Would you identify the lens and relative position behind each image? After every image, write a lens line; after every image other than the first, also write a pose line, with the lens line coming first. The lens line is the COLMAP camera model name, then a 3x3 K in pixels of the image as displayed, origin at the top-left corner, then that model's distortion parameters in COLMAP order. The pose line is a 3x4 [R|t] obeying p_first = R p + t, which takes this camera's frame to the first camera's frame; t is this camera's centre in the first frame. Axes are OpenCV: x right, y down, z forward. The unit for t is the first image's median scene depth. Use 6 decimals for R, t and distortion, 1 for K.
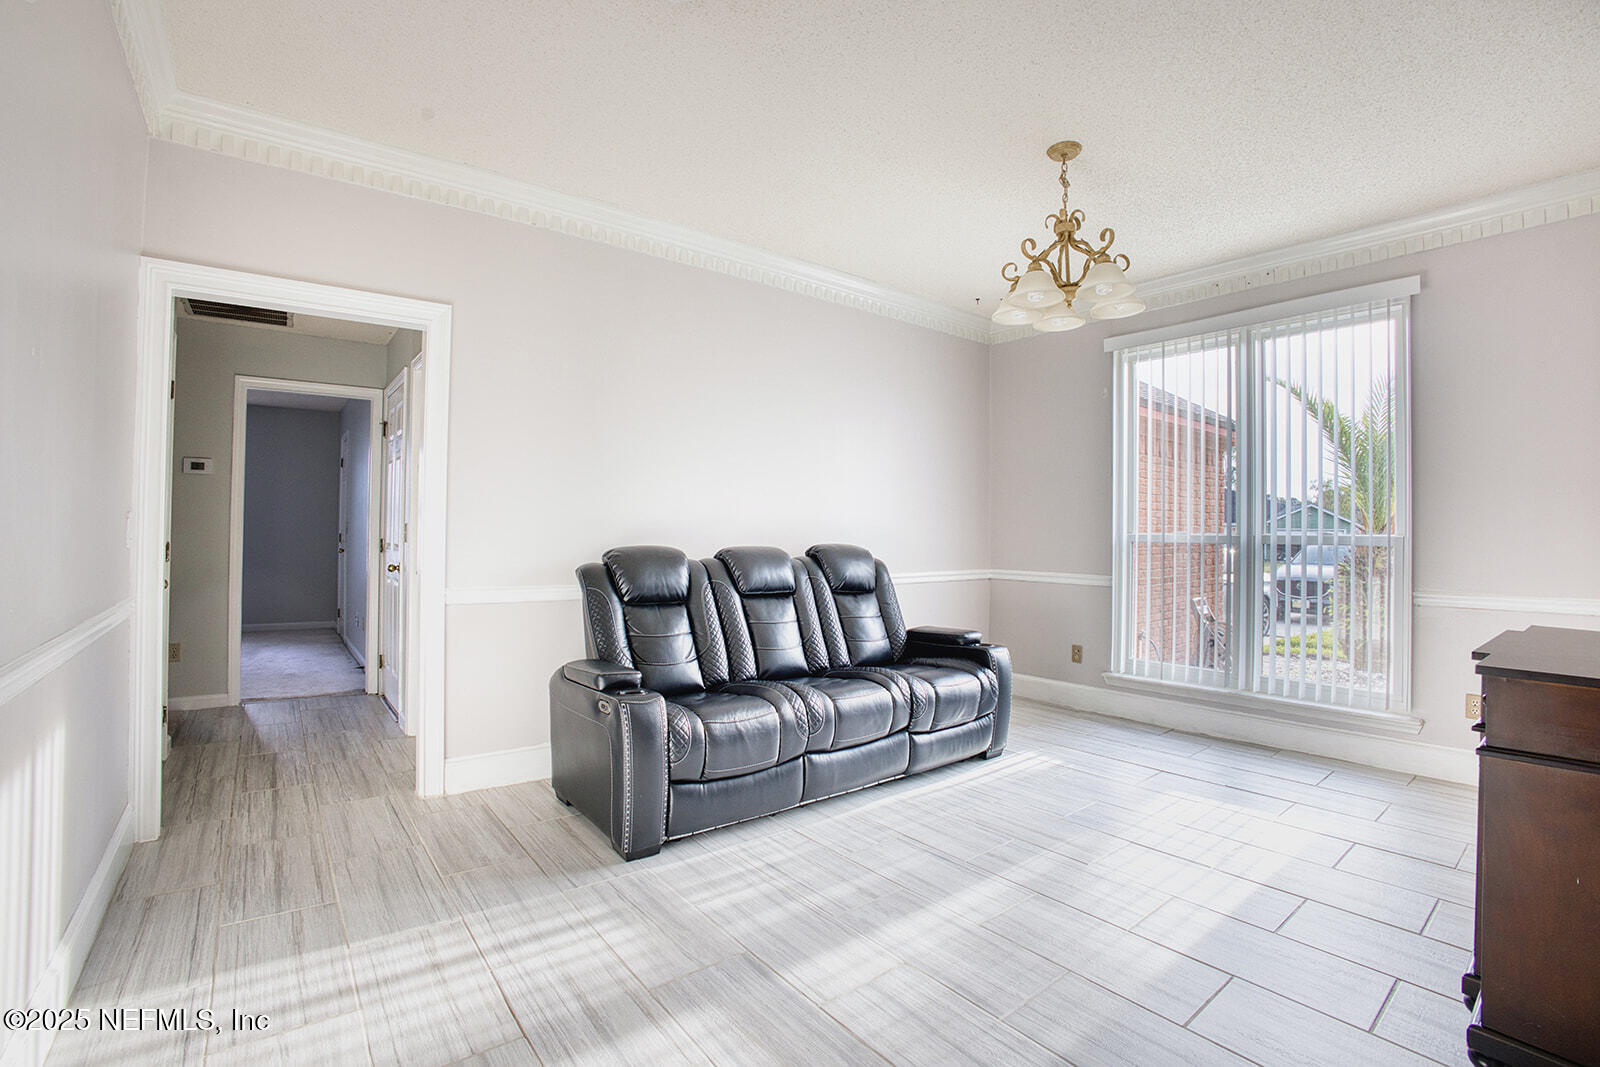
lens RADIAL K [[710.2, 0, 800.0], [0, 710.2, 533.5], [0, 0, 1]] dist [-0.091948, 0.023629]
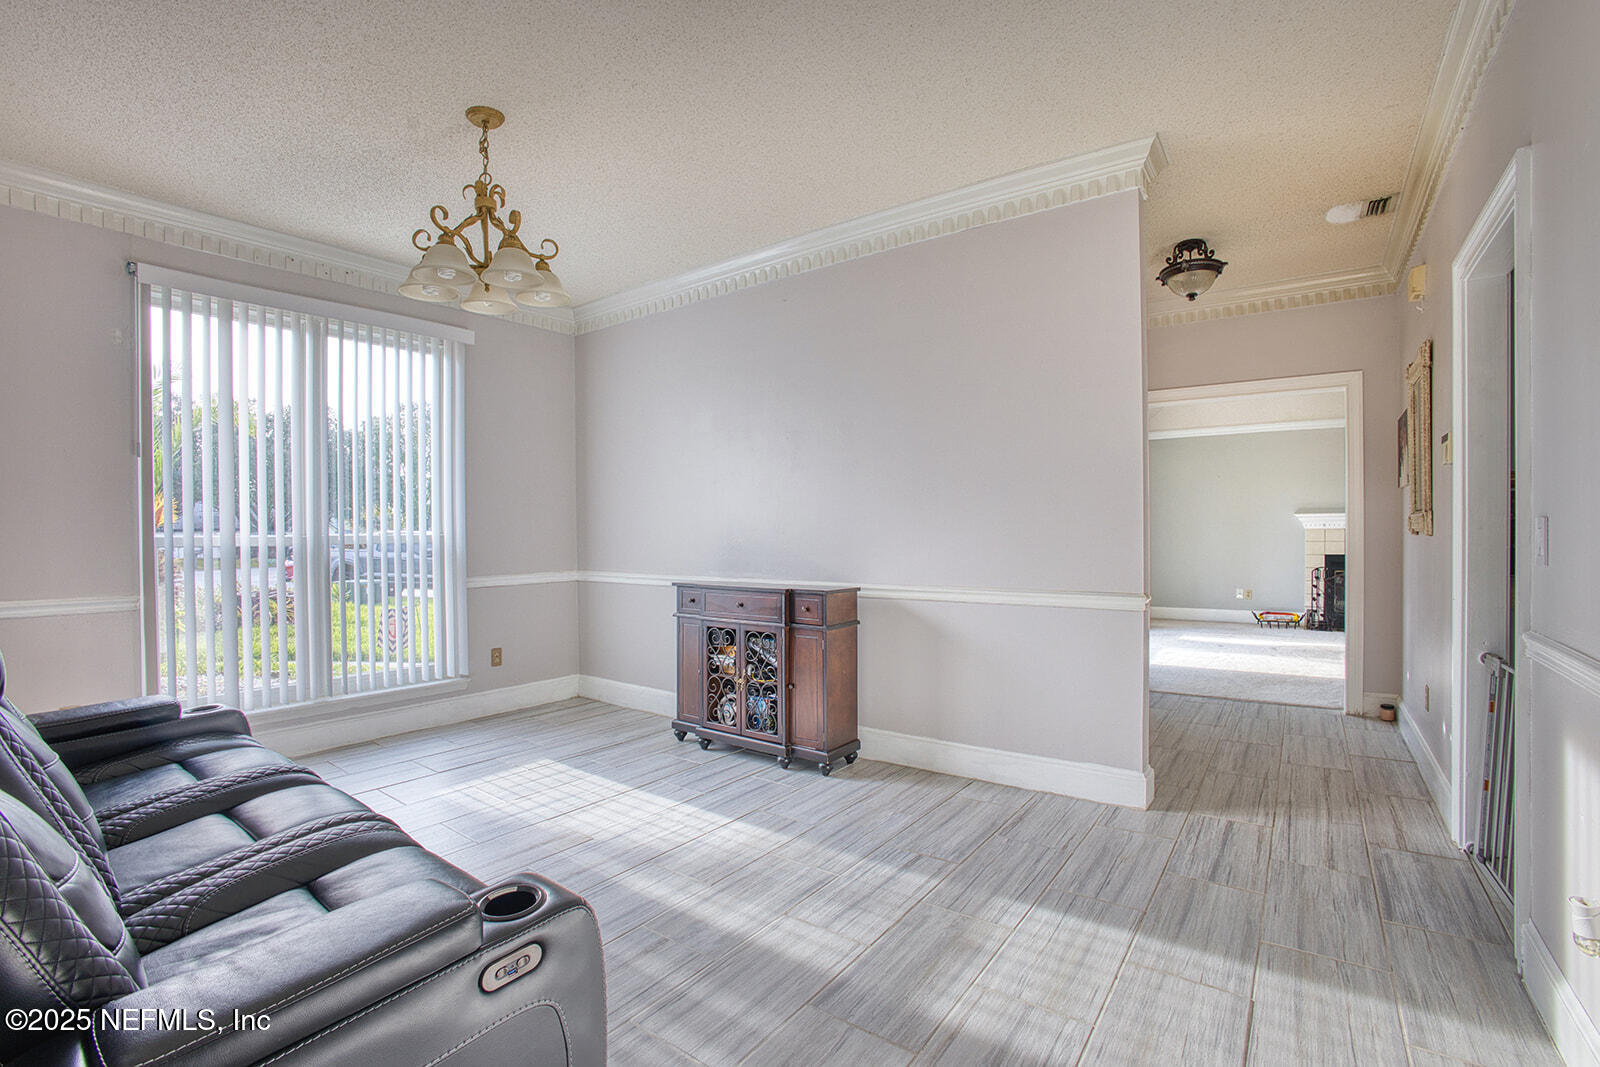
lens RADIAL K [[727.8, 0, 790.4], [0, 727.8, 548.9], [0, 0, 1]] dist [-0.105502, 0.026011]
pose [[-0.284834, -0.012313, 0.958498, -0.832396], [-0.004836, 0.999923, 0.011408, 0.012474], [-0.958565, -0.001386, -0.284871, 1.155211]]
